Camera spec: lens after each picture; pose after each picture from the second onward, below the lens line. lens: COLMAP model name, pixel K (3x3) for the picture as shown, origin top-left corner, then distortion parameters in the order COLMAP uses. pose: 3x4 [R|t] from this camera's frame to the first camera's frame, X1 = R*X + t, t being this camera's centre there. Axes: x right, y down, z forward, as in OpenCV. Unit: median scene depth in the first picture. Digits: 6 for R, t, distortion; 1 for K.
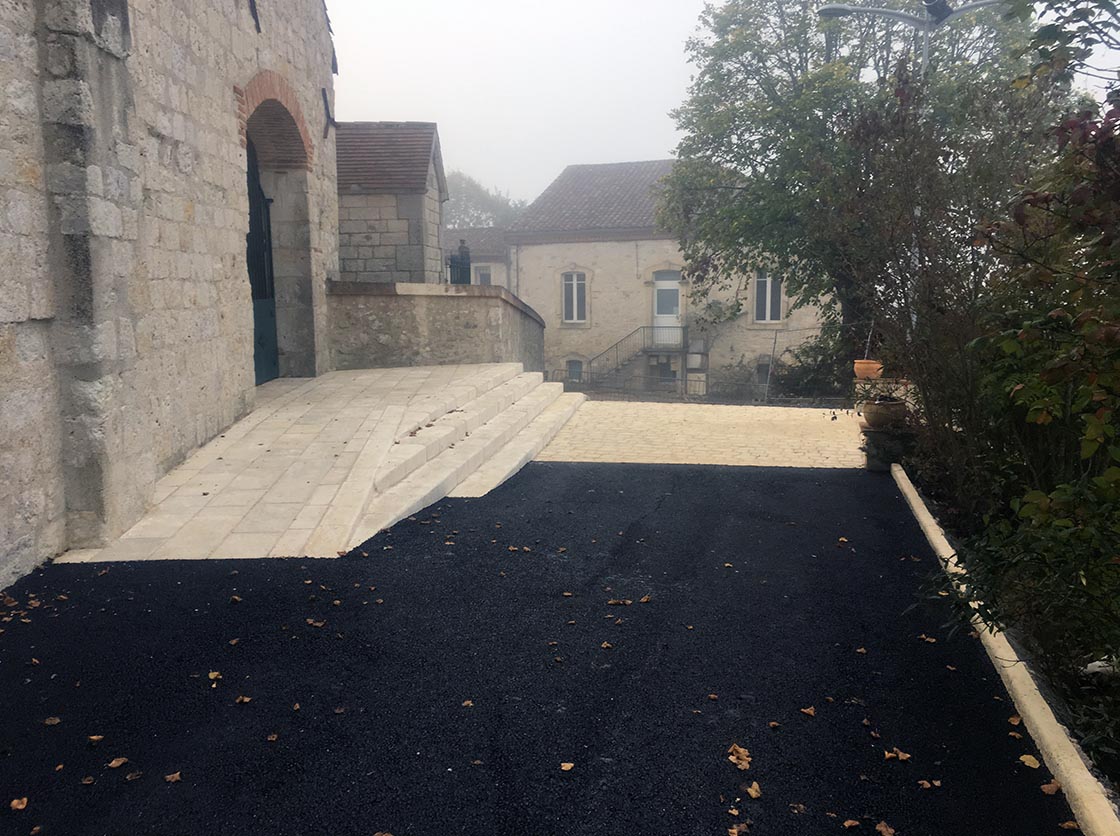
lens RADIAL K [[952.5, 0, 557.7], [0, 952.5, 414.9], [0, 0, 1]] dist [0.077966, -0.099414]
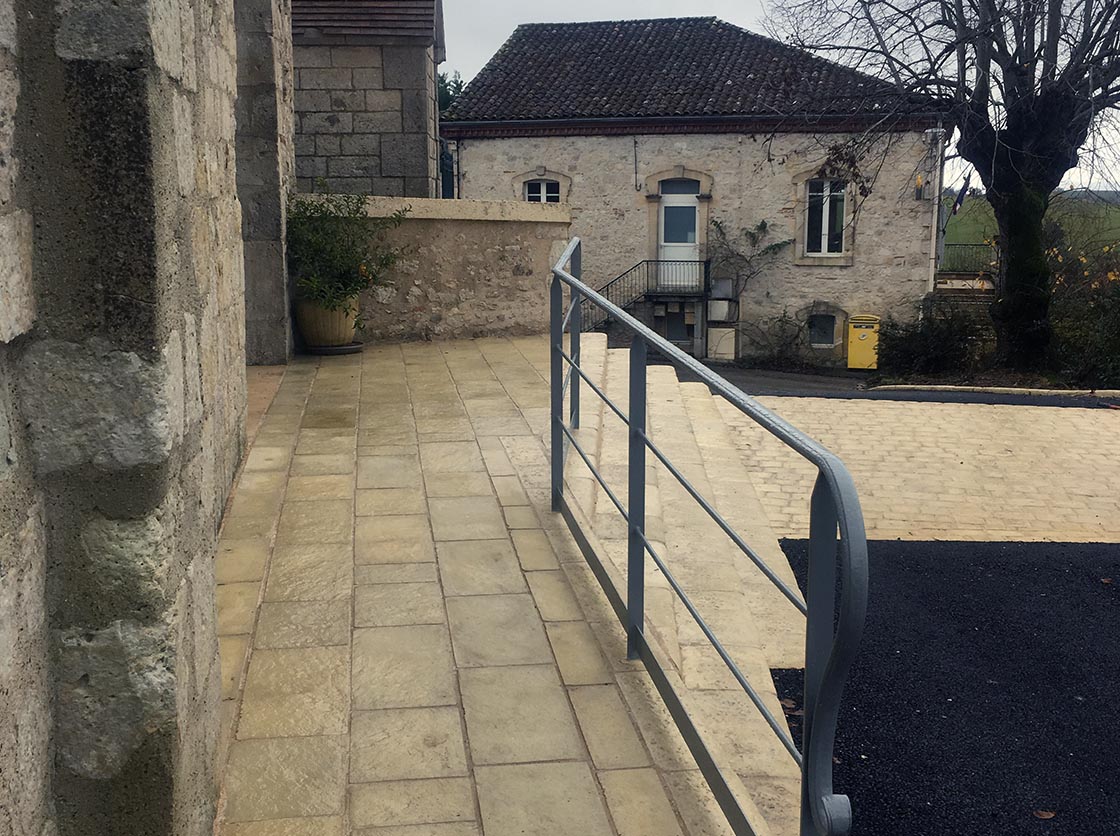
lens RADIAL K [[1260.2, 0, 560.0], [0, 1260.2, 418.0], [0, 0, 1]] dist [0.054928, -0.021234]
pose [[0.995200, -0.007429, 0.097576, -0.127194], [0.003671, 0.999246, 0.038643, -0.028303], [-0.097789, -0.038100, 0.994478, 0.185392]]
